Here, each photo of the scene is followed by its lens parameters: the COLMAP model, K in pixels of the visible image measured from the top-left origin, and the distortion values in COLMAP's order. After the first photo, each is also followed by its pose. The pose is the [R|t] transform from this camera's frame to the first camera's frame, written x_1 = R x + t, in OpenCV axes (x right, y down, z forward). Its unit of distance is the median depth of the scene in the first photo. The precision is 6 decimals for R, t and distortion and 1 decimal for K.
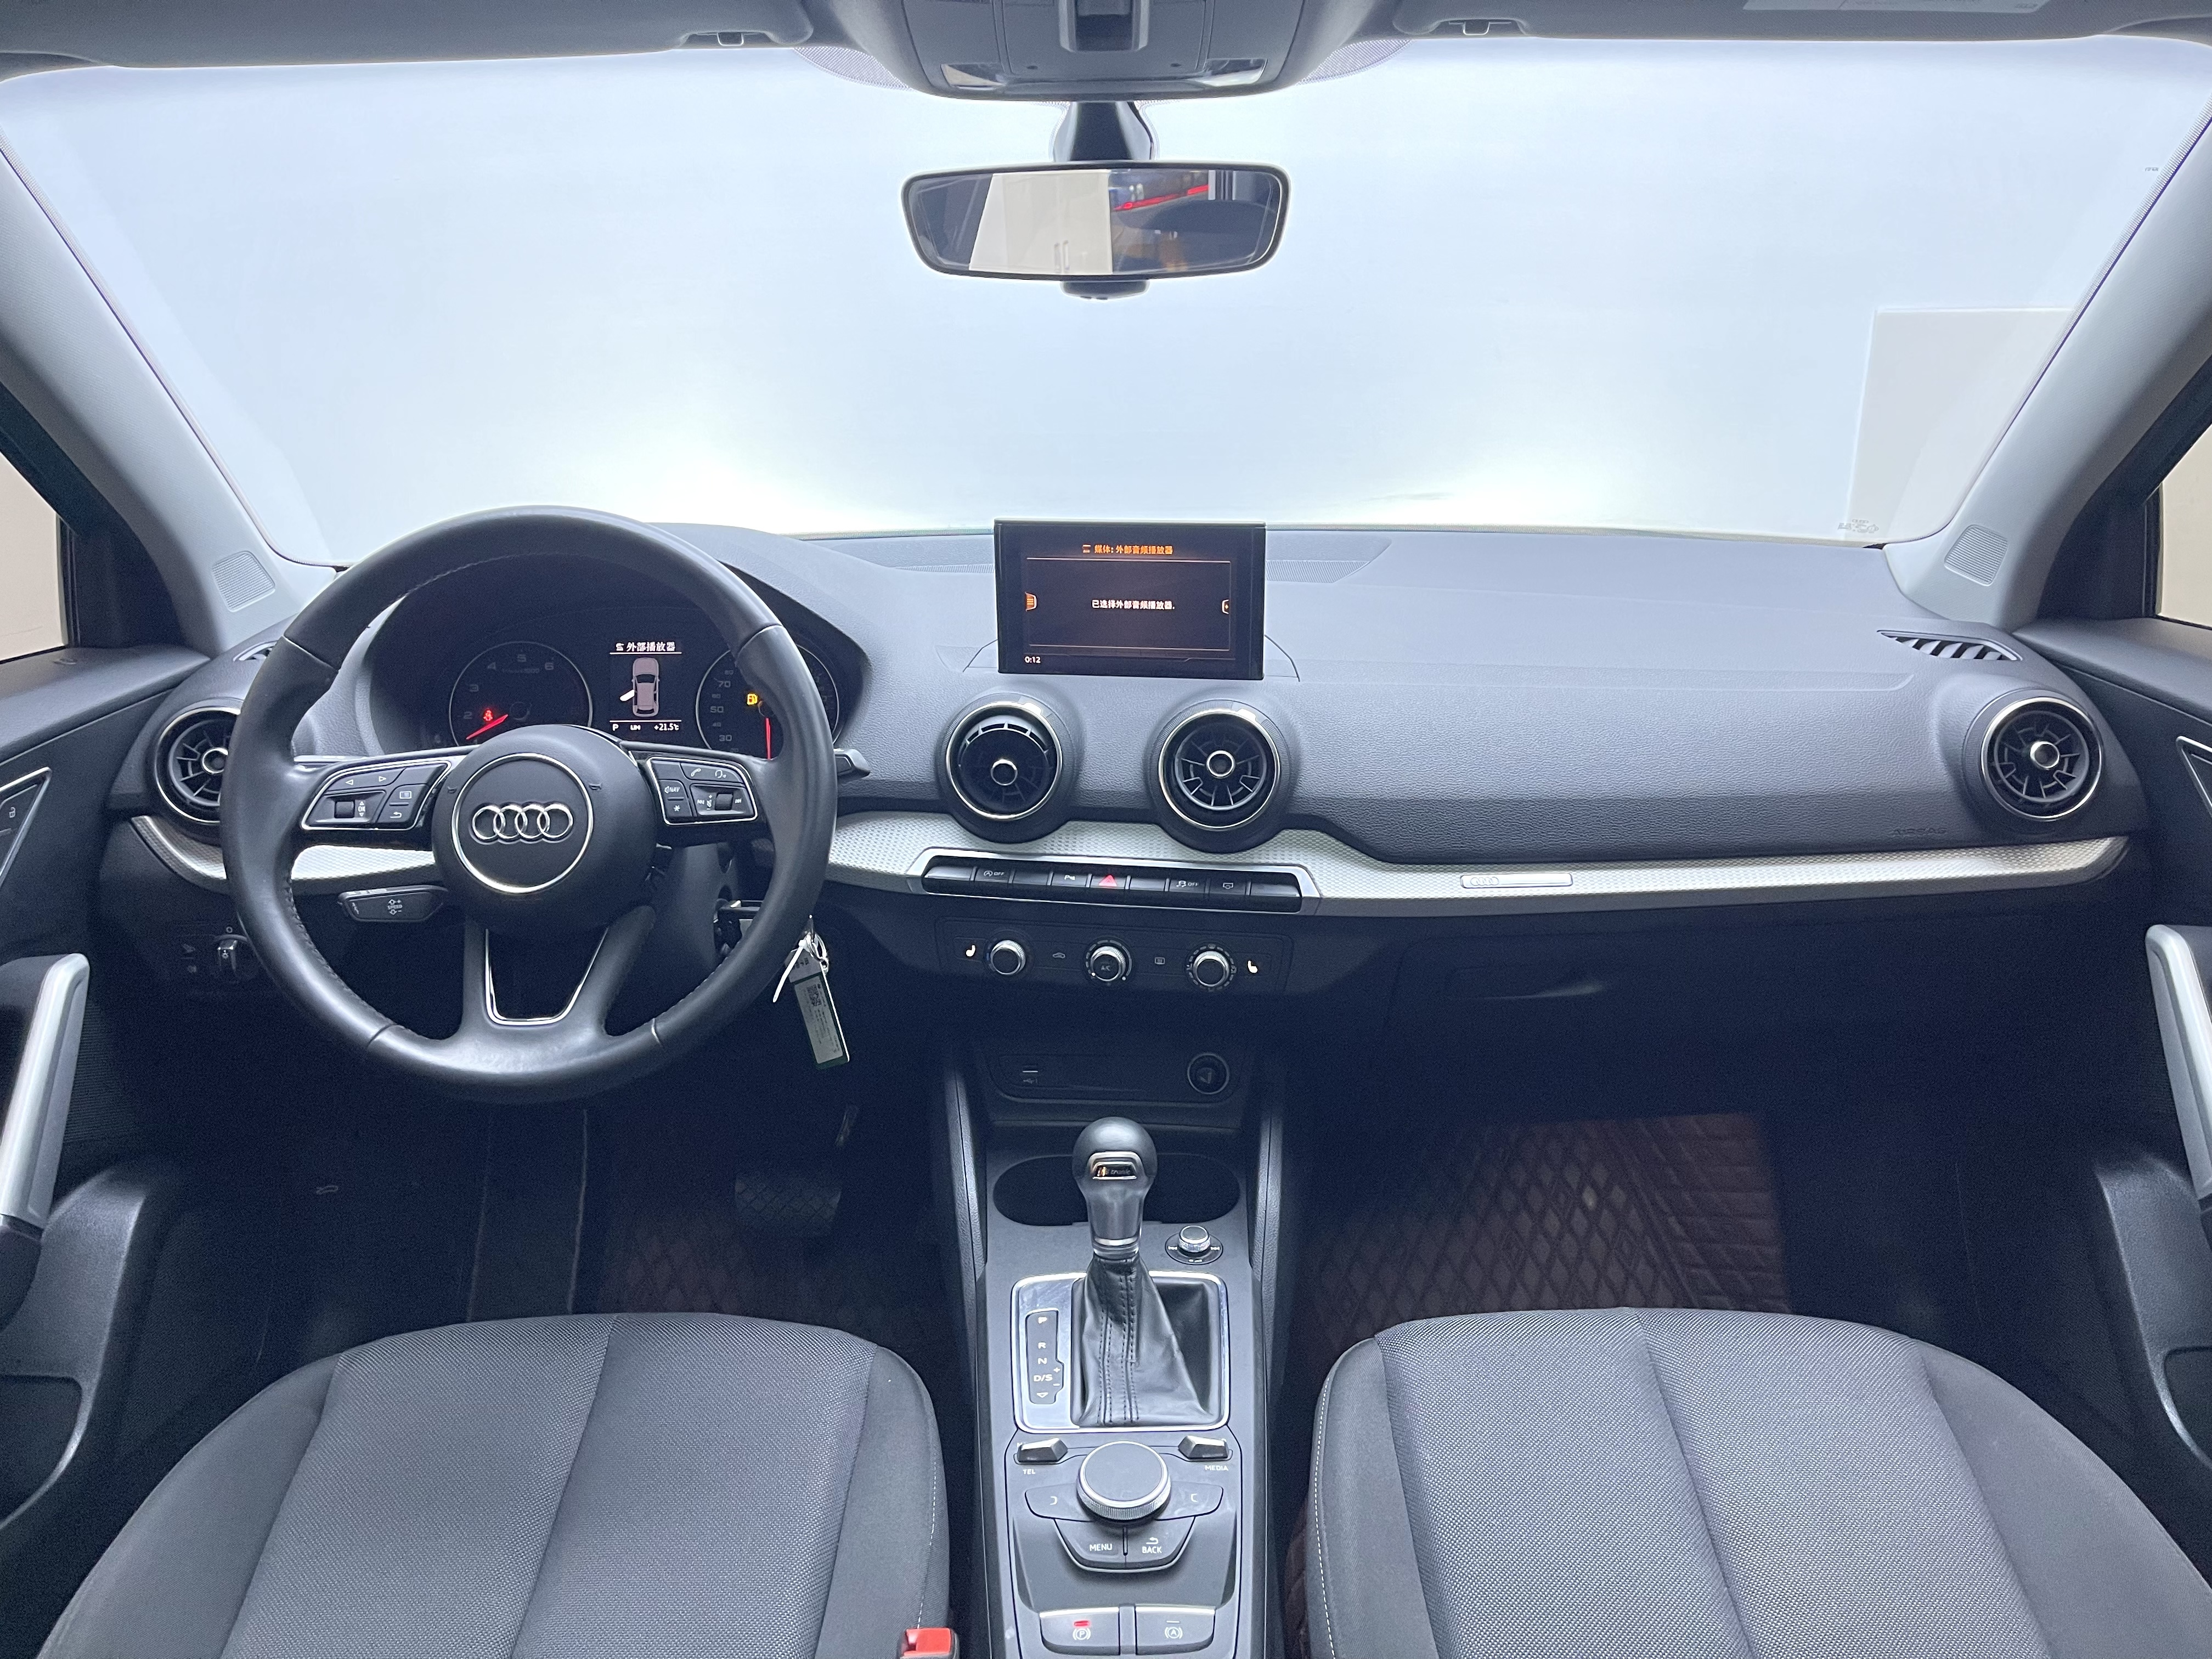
lens RADIAL K [[1645.3, 0, 1114.0], [0, 1645.3, 840.7], [0, 0, 1]] dist [0.031600, -0.015577]
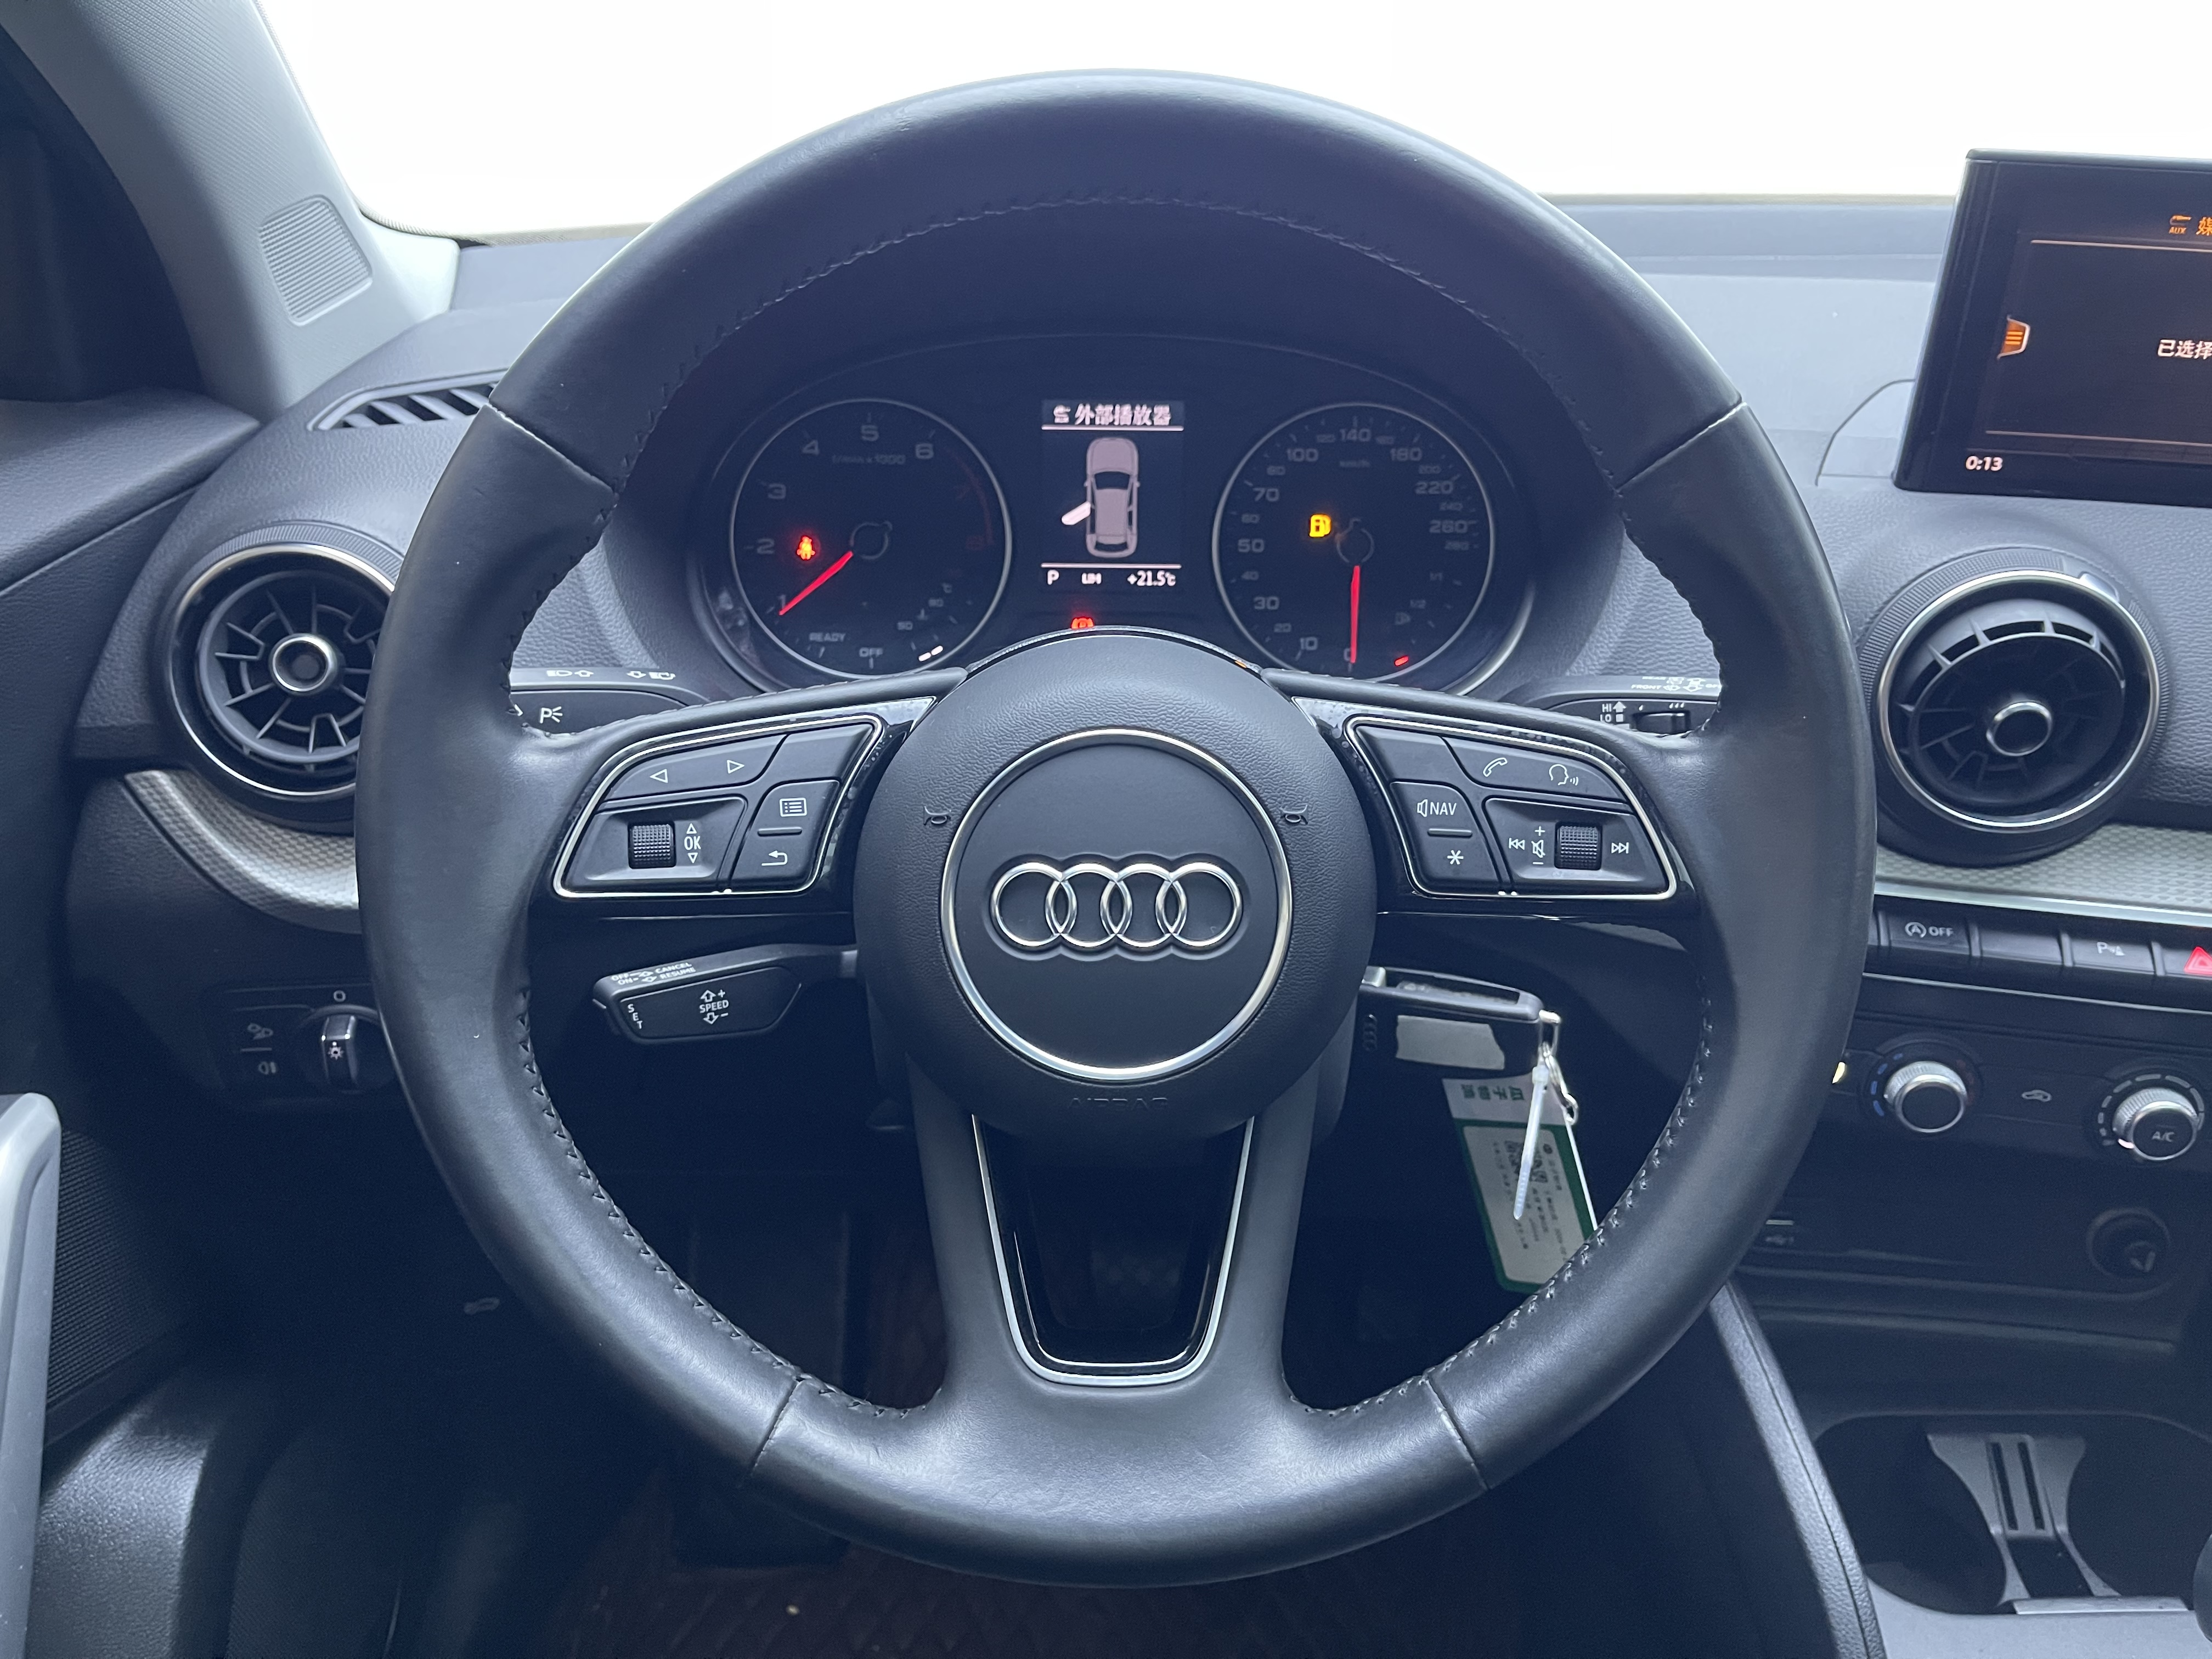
lens RADIAL K [[1645.3, 0, 1092.1], [0, 1645.3, 826.3], [0, 0, 1]] dist [0.031600, -0.015577]
pose [[0.999735, 0.022970, -0.001301, -0.319059], [-0.022489, 0.987618, 0.155256, -0.079676], [0.004851, -0.155186, 0.987873, 0.537534]]
